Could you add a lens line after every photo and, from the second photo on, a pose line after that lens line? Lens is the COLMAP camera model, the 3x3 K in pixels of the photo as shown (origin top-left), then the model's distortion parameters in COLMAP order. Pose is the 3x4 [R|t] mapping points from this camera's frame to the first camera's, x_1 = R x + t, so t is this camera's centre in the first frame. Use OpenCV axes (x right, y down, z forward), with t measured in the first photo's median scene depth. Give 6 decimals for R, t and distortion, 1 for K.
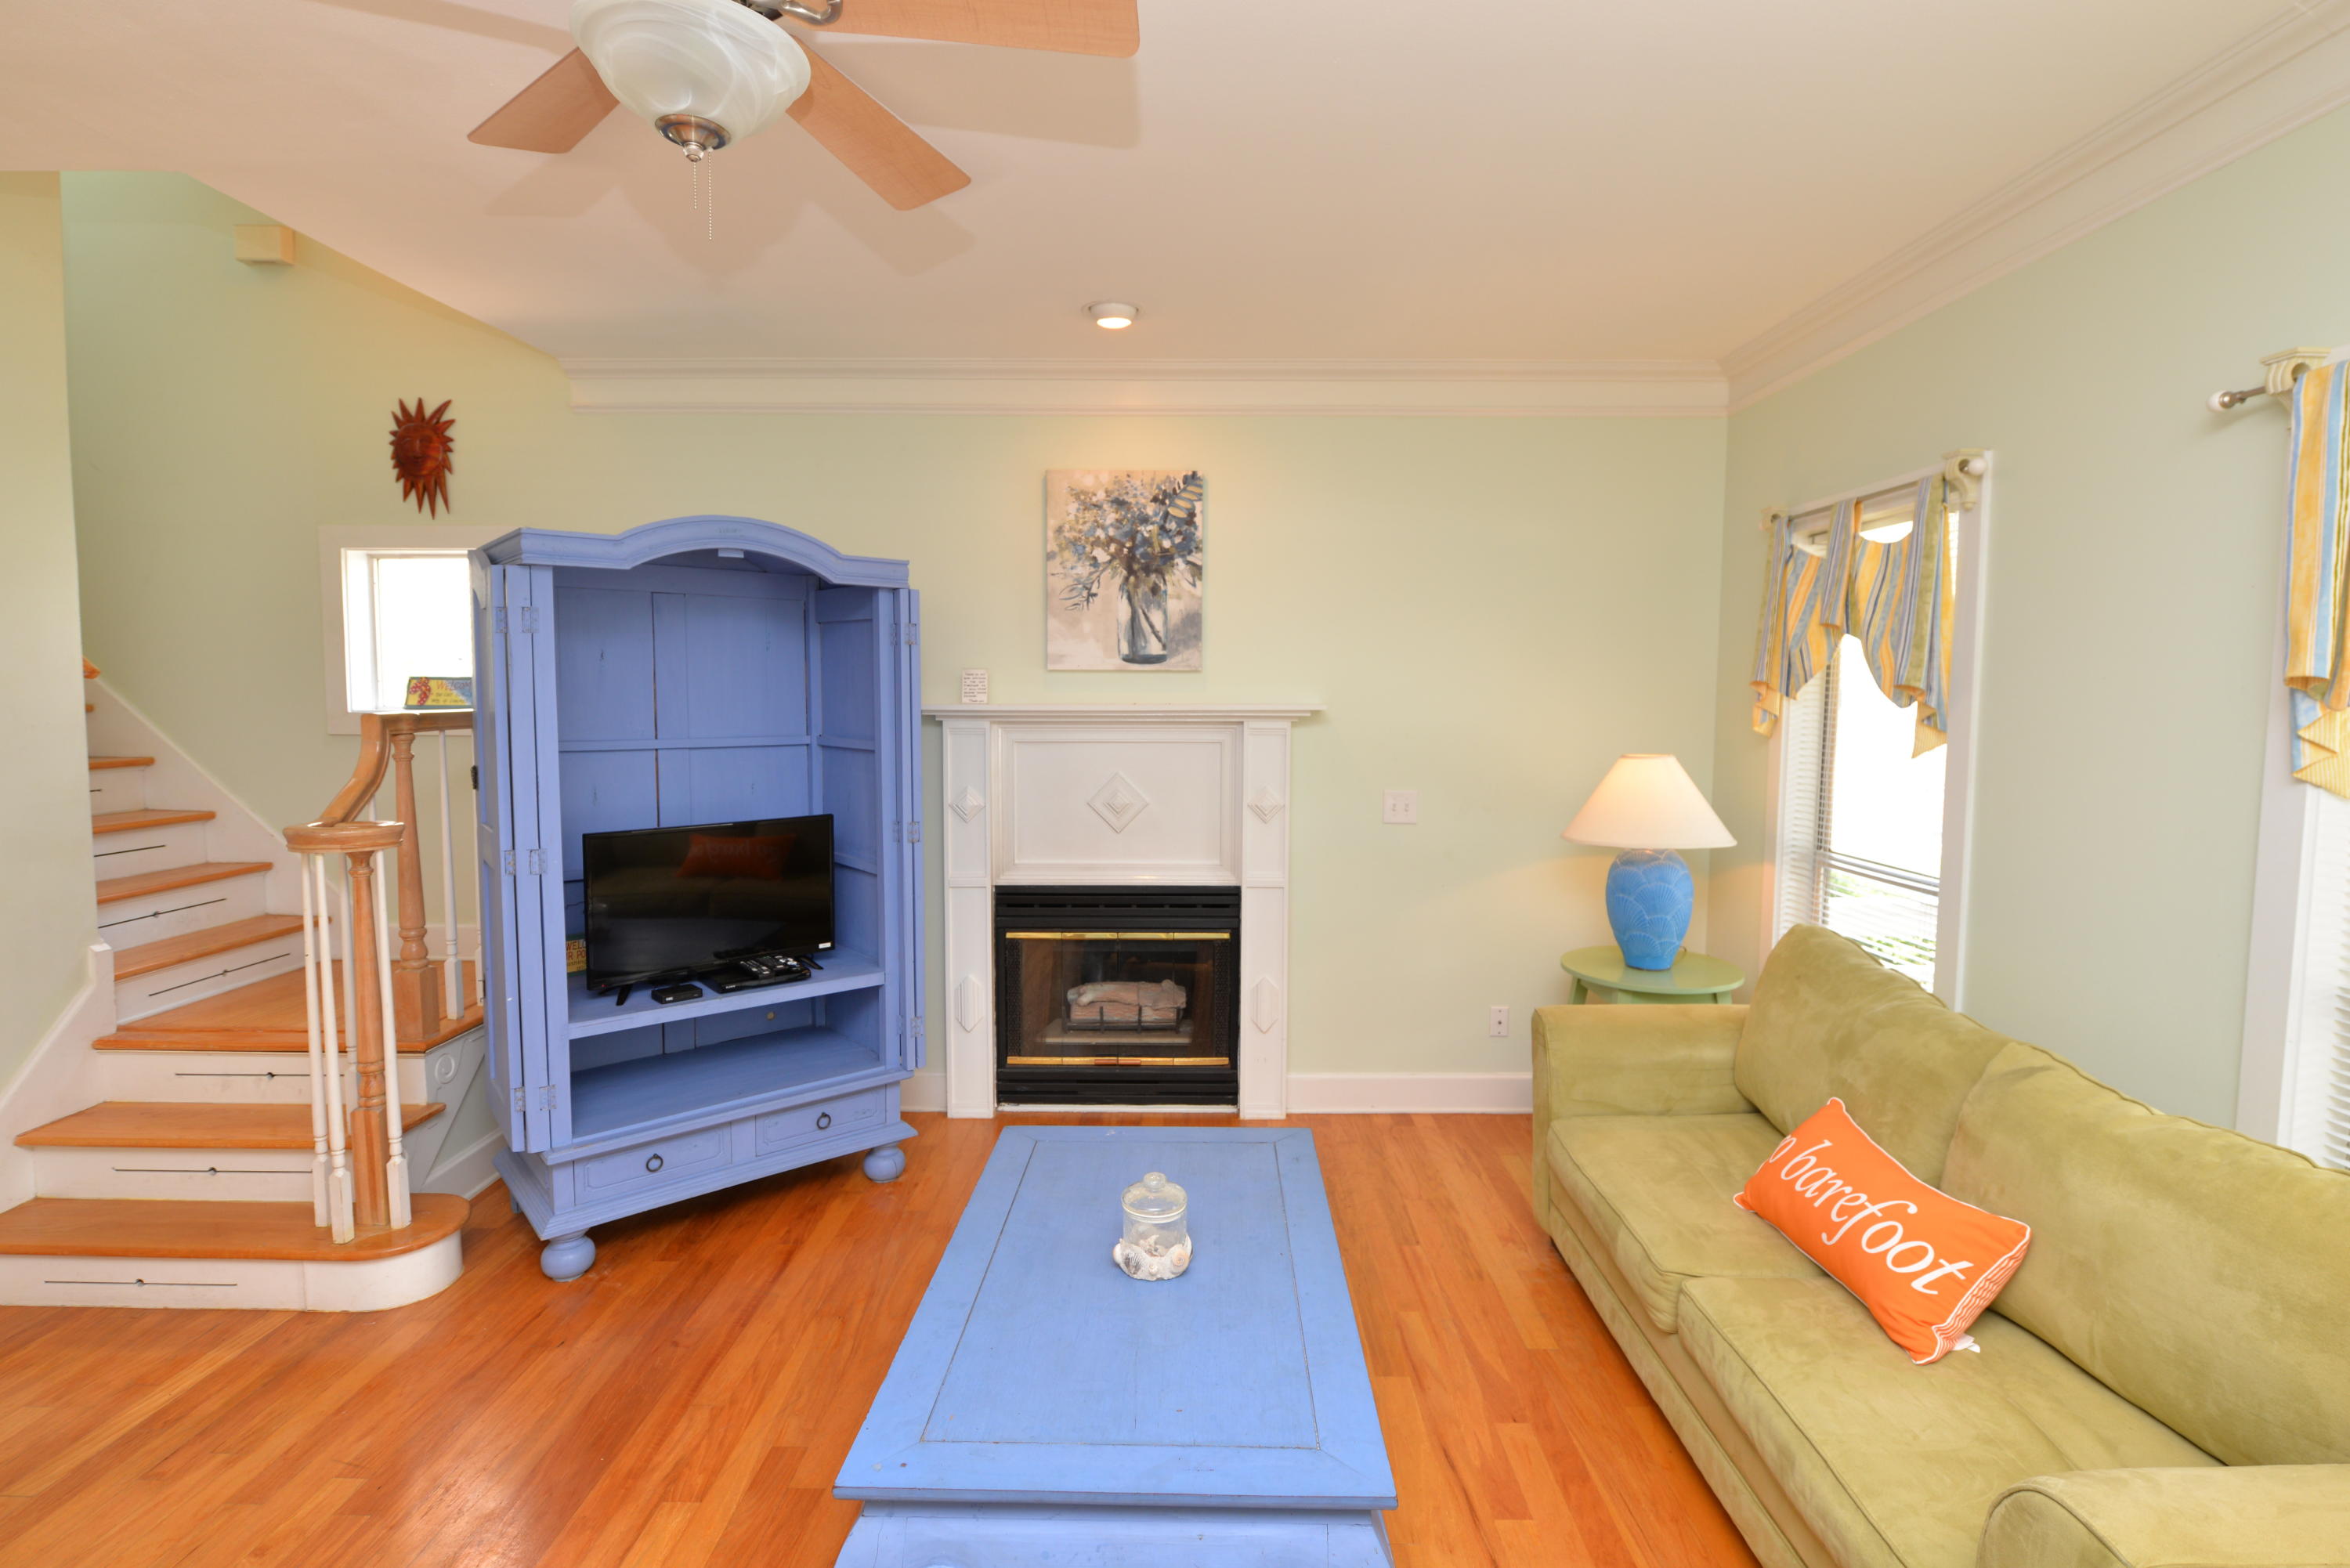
lens RADIAL K [[1206.5, 0, 1175.0], [0, 1206.5, 784.0], [0, 0, 1]] dist [-0.004814, -0.007307]
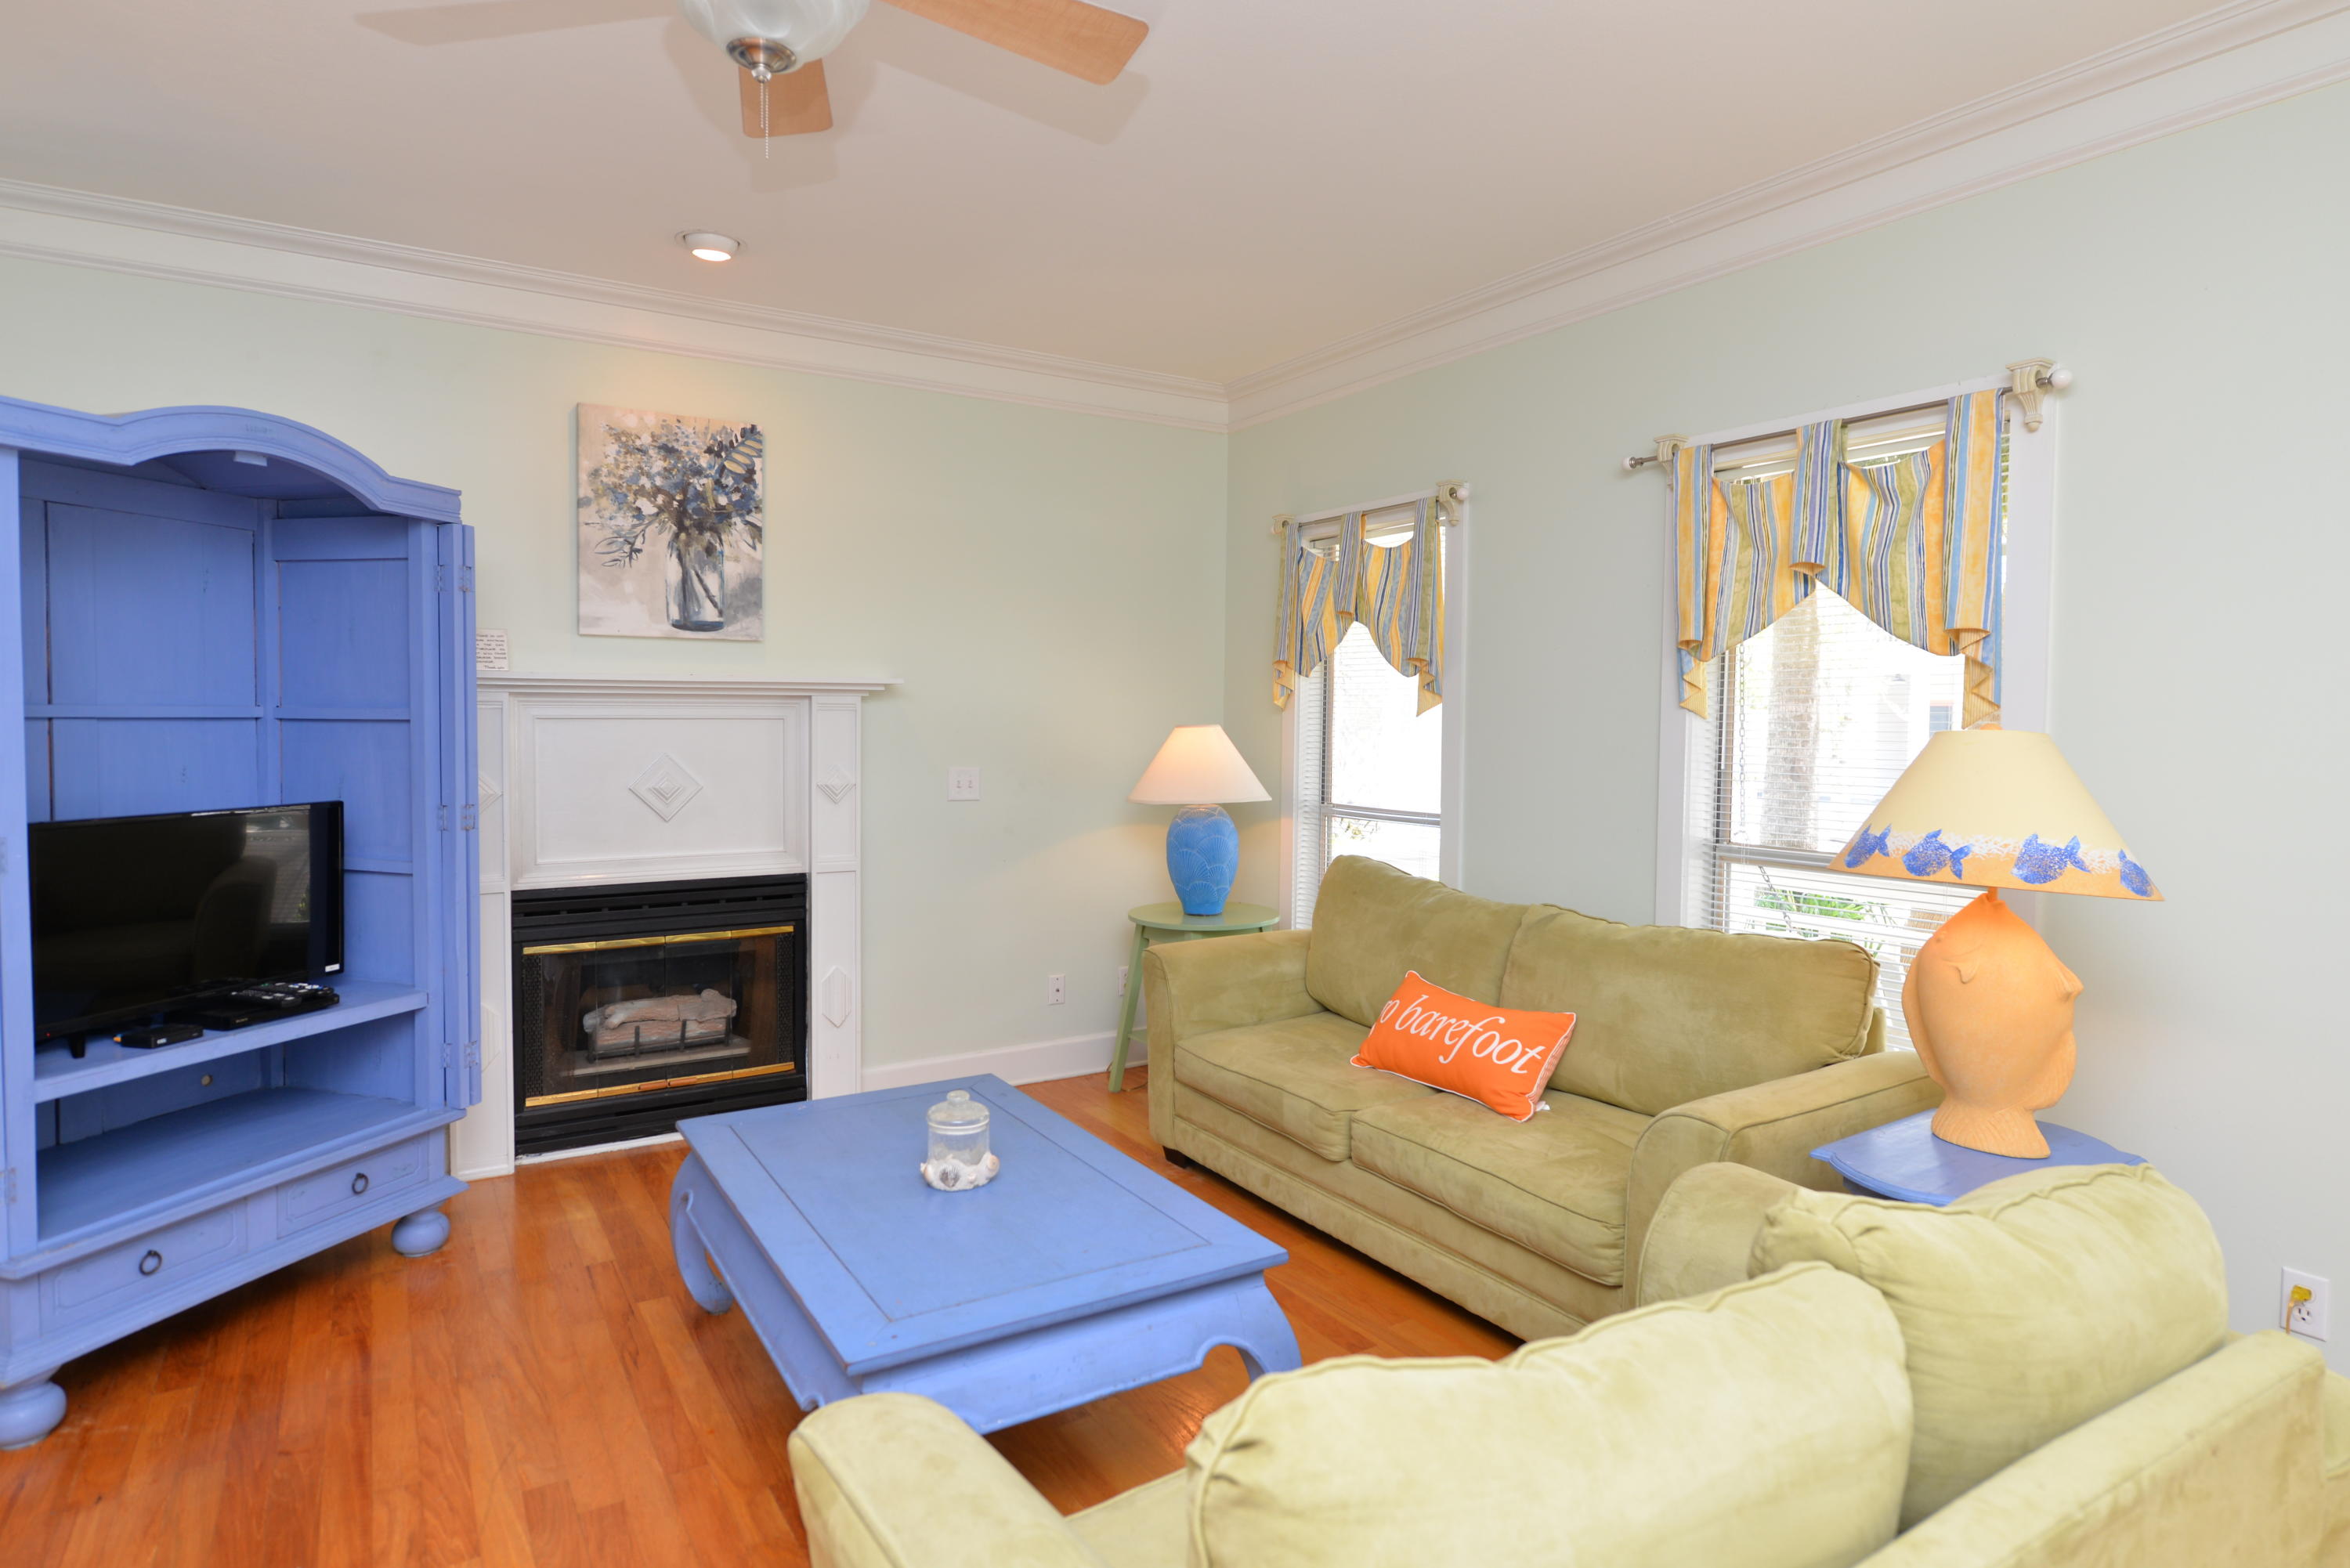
lens RADIAL K [[1351.2, 0, 1289.6], [0, 1351.2, 786.2], [0, 0, 1]] dist [-0.003370, -0.000452]
pose [[0.816031, -0.031605, 0.577143, -0.279583], [0.045493, 0.998918, -0.009621, 0.051312], [-0.576214, 0.034108, 0.816587, -0.082778]]
